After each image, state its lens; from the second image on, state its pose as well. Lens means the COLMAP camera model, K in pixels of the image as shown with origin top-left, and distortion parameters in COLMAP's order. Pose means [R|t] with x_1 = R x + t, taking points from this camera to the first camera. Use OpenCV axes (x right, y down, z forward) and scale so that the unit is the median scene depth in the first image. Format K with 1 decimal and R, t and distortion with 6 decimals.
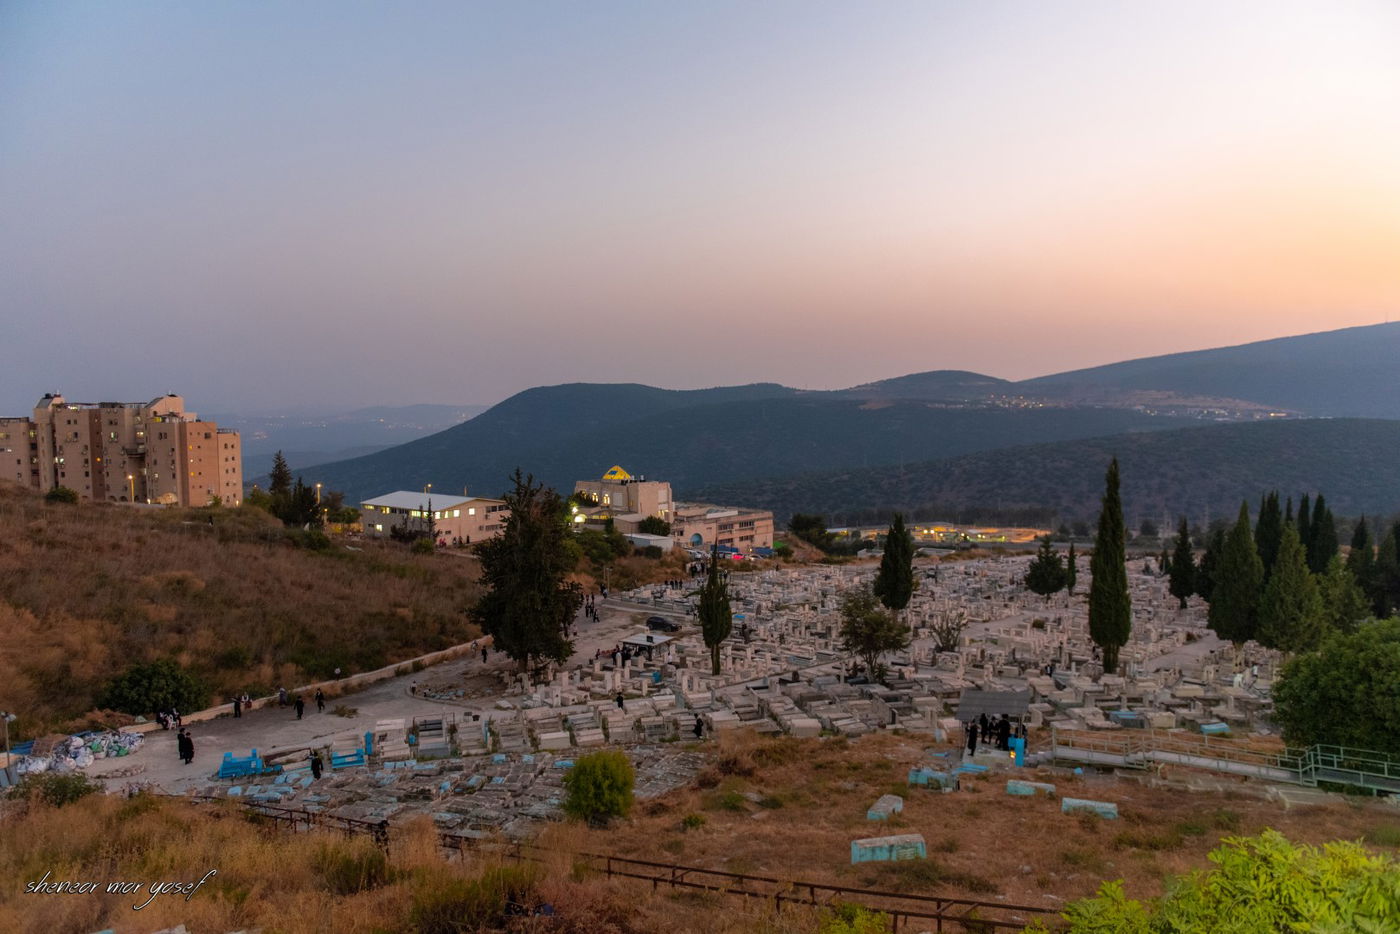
lens RADIAL K [[949.5, 0, 700.5], [0, 949.5, 470.9], [0, 0, 1]] dist [-0.000010, 0.000048]
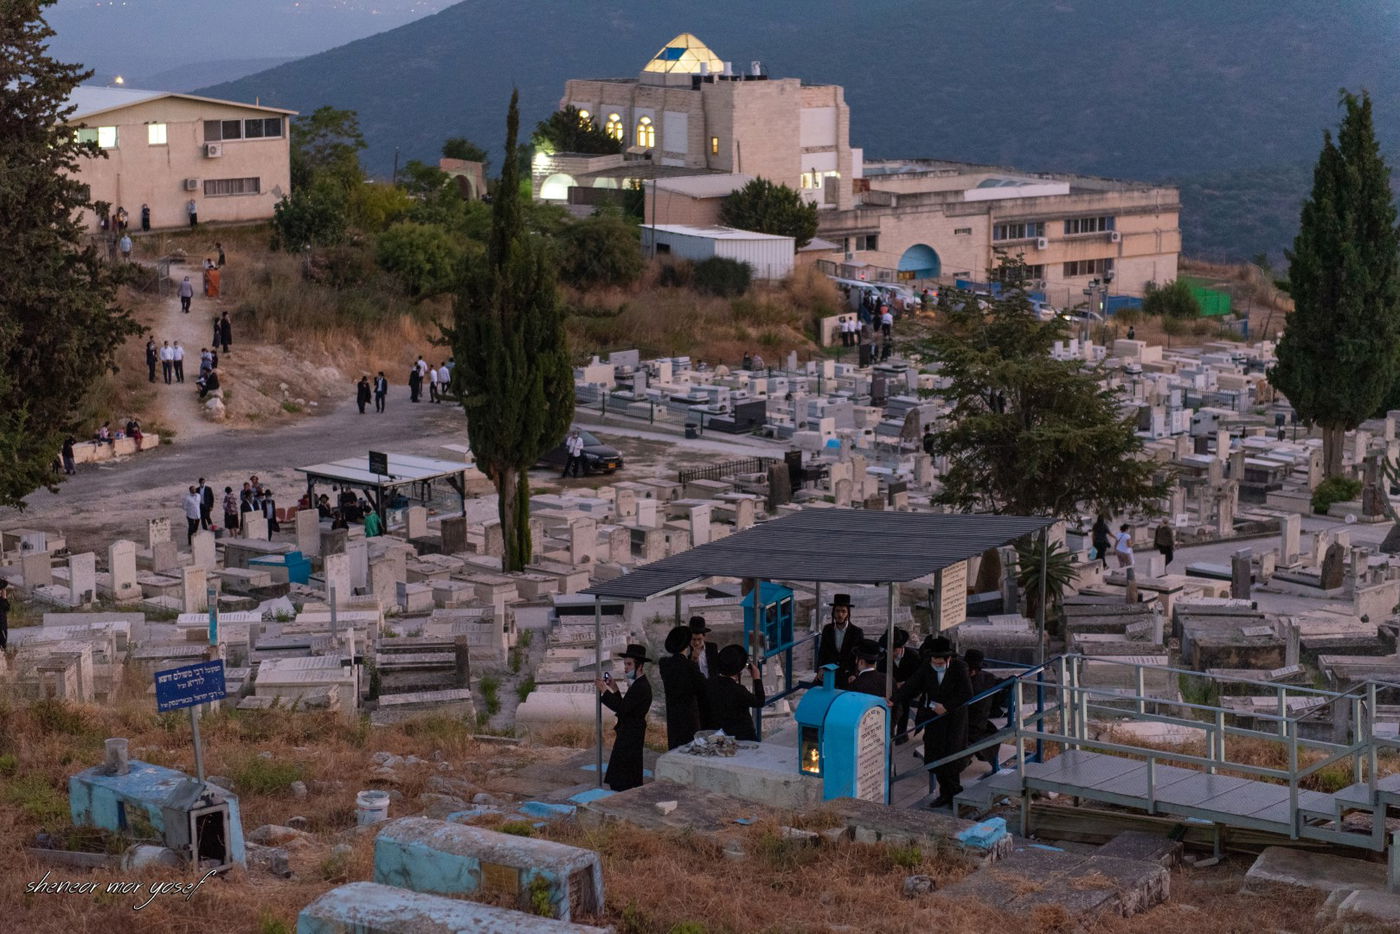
lens RADIAL K [[2706.5, 0, 698.6], [0, 2706.5, 467.2], [0, 0, 1]] dist [-0.016281, 0.000000]
pose [[0.986346, 0.036276, -0.160642, 0.070802], [-0.016539, 0.992327, 0.122534, 0.028856], [0.163855, -0.118204, 0.979377, 0.074934]]
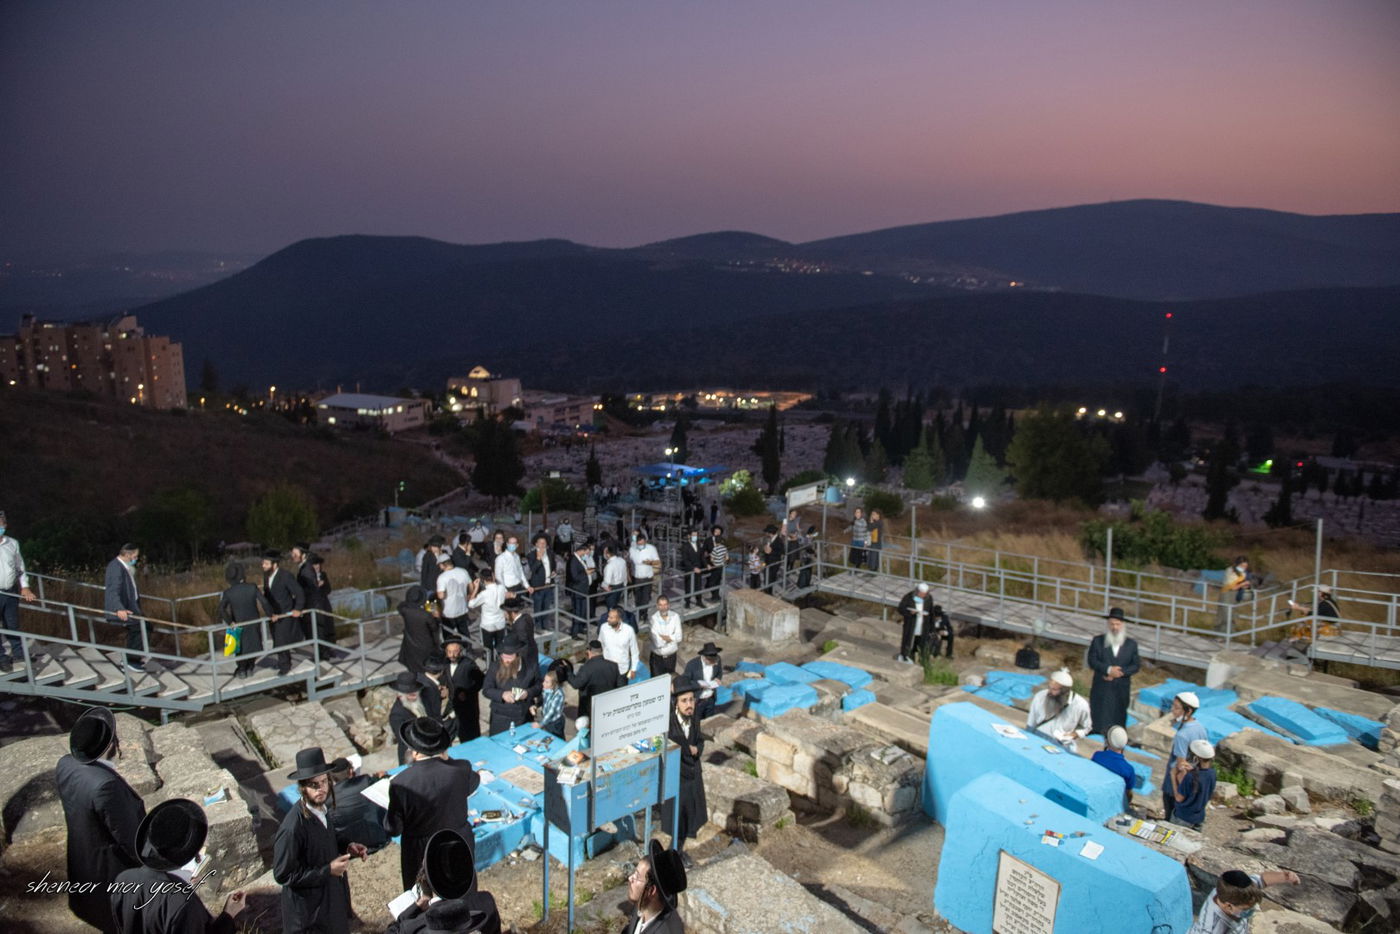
lens RADIAL K [[949.5, 0, 697.3], [0, 949.5, 466.5], [0, 0, 1]] dist [-0.000010, 0.000048]
pose [[0.976727, -0.024101, 0.213129, -0.076399], [-0.007222, 0.989408, 0.144982, -0.063371], [-0.214366, -0.143147, 0.966207, -0.400104]]
